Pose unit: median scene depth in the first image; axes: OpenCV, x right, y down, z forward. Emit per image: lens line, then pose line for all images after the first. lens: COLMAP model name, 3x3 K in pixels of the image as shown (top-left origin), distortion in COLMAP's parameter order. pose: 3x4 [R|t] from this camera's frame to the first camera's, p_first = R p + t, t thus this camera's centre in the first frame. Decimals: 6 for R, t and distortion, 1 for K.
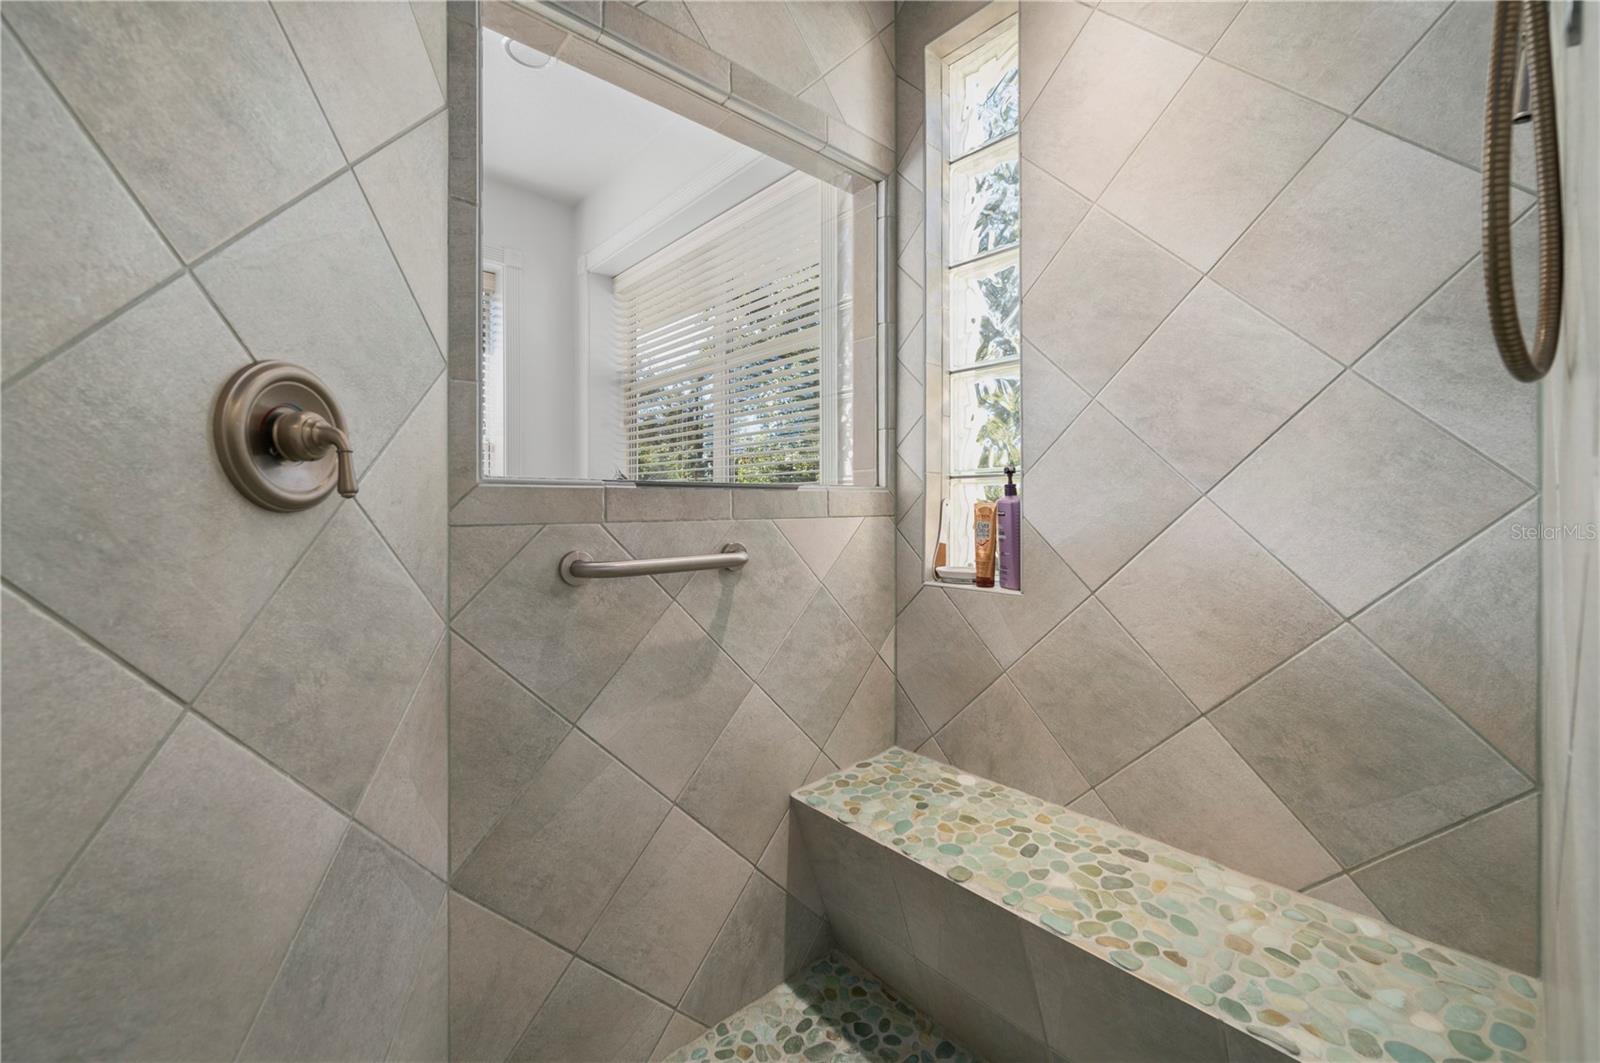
lens RADIAL K [[637.1, 0, 798.4], [0, 637.1, 501.5], [0, 0, 1]] dist [0.000980, 0.000502]
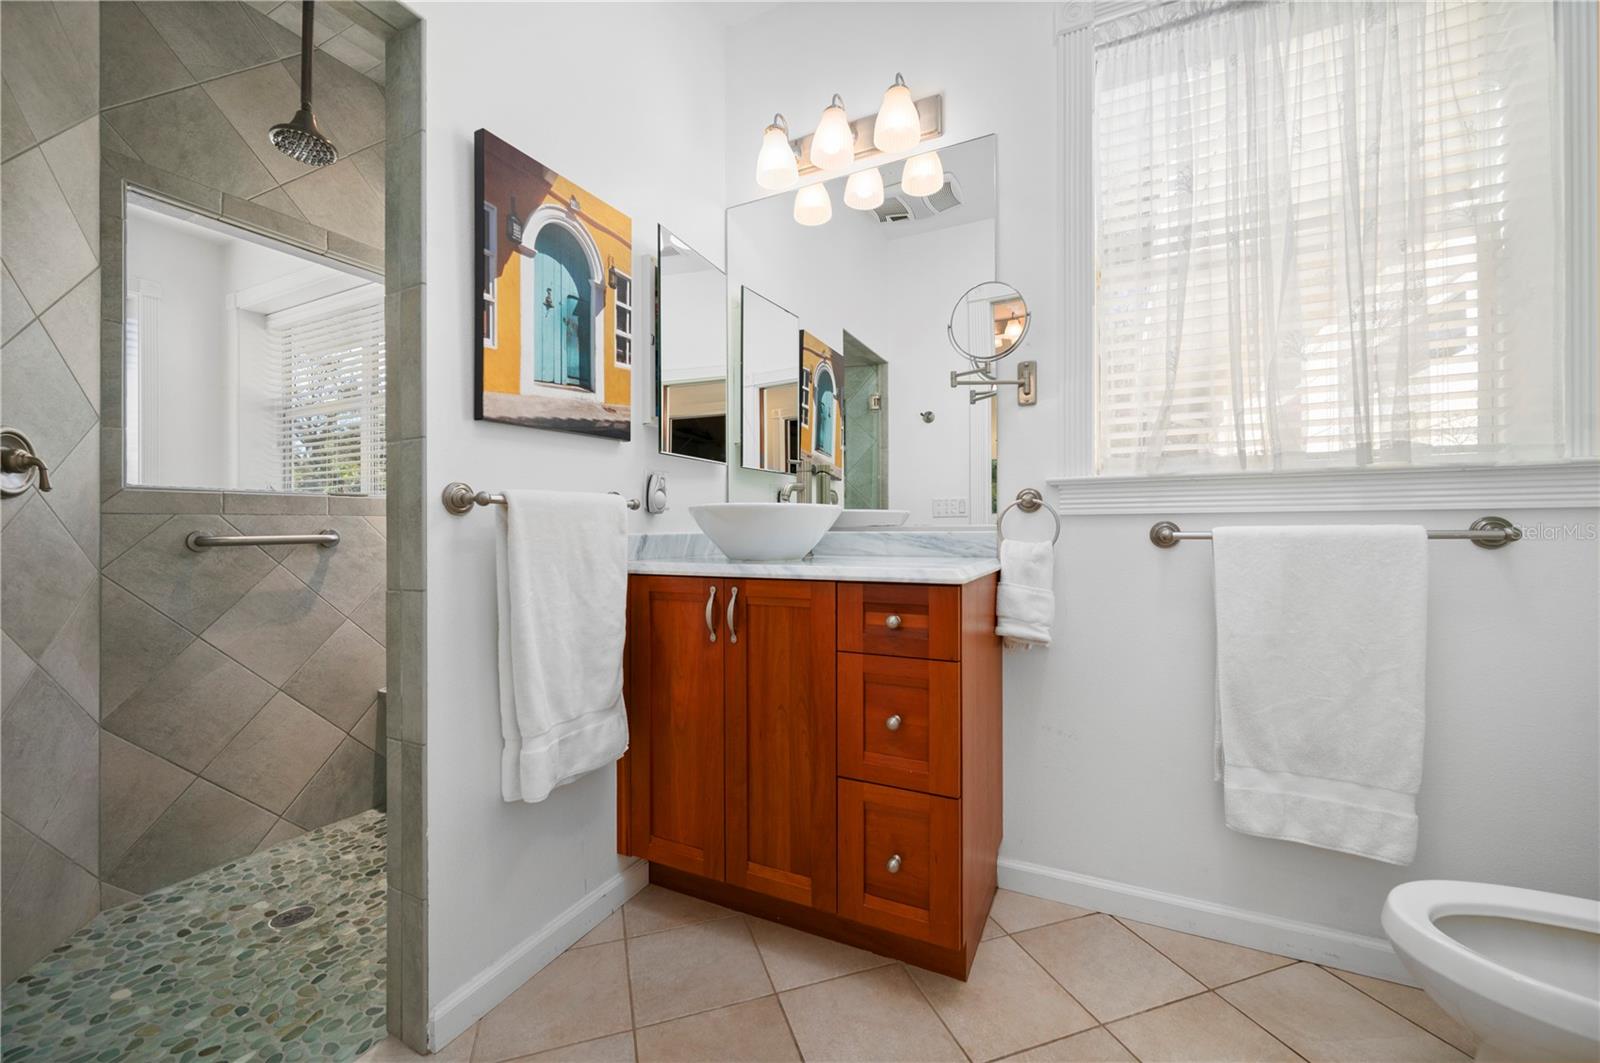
lens RADIAL K [[637.1, 0, 797.8], [0, 637.1, 520.2], [0, 0, 1]] dist [0.000980, 0.000502]
pose [[0.931642, -0.002885, 0.363367, 0.492594], [0.006247, 0.999948, -0.008077, 0.072275], [-0.363324, 0.009795, 0.931611, -1.099790]]
